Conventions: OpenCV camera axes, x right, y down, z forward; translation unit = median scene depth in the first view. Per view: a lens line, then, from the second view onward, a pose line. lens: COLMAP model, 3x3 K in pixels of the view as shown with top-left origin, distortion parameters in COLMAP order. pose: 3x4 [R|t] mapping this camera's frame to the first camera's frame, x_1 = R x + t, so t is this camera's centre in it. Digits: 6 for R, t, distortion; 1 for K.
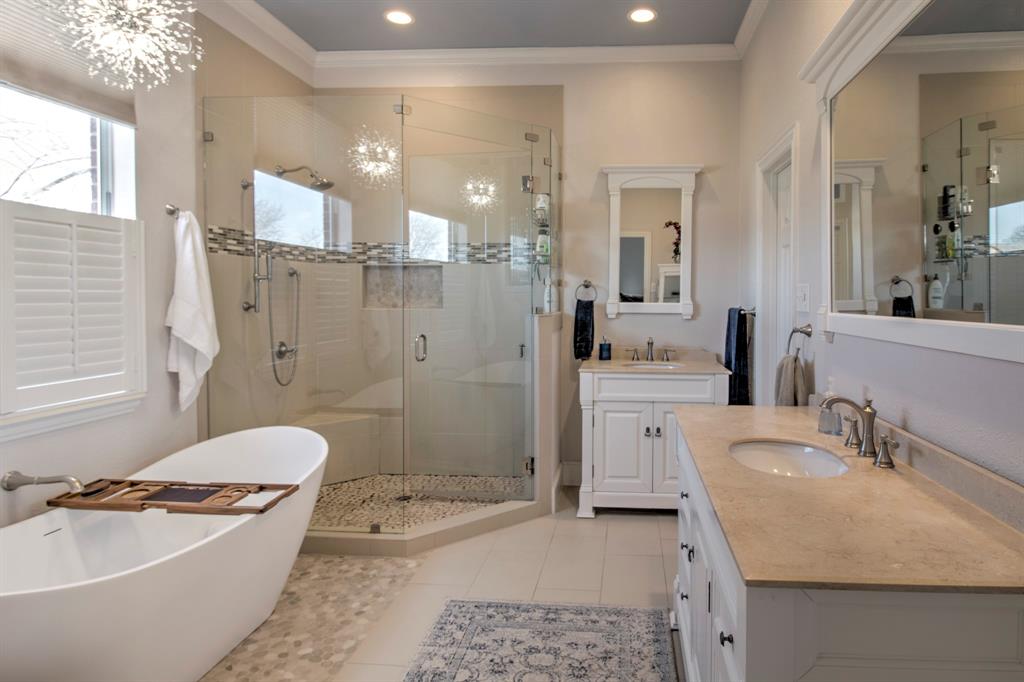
lens RADIAL K [[578.2, 0, 567.6], [0, 578.2, 307.6], [0, 0, 1]] dist [-0.002353, -0.000791]
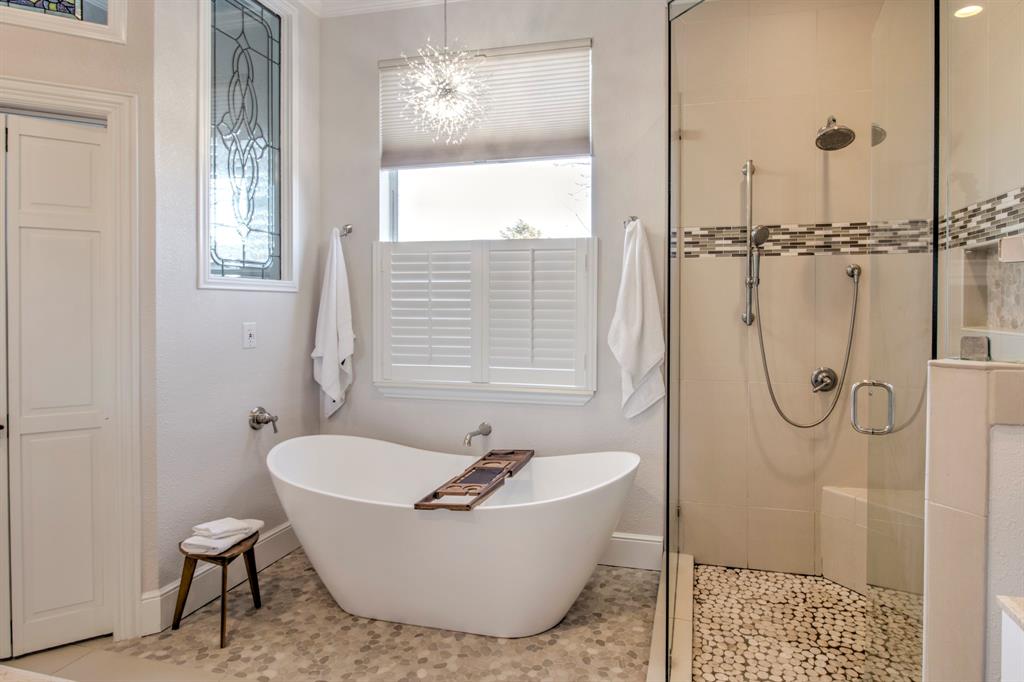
lens RADIAL K [[578.2, 0, 567.6], [0, 578.2, 307.6], [0, 0, 1]] dist [-0.002353, -0.000791]
pose [[-0.121120, 0.008513, -0.992601, 0.318807], [-0.021739, 0.999701, 0.011226, -0.021424], [0.992400, 0.022938, -0.120899, 0.914842]]
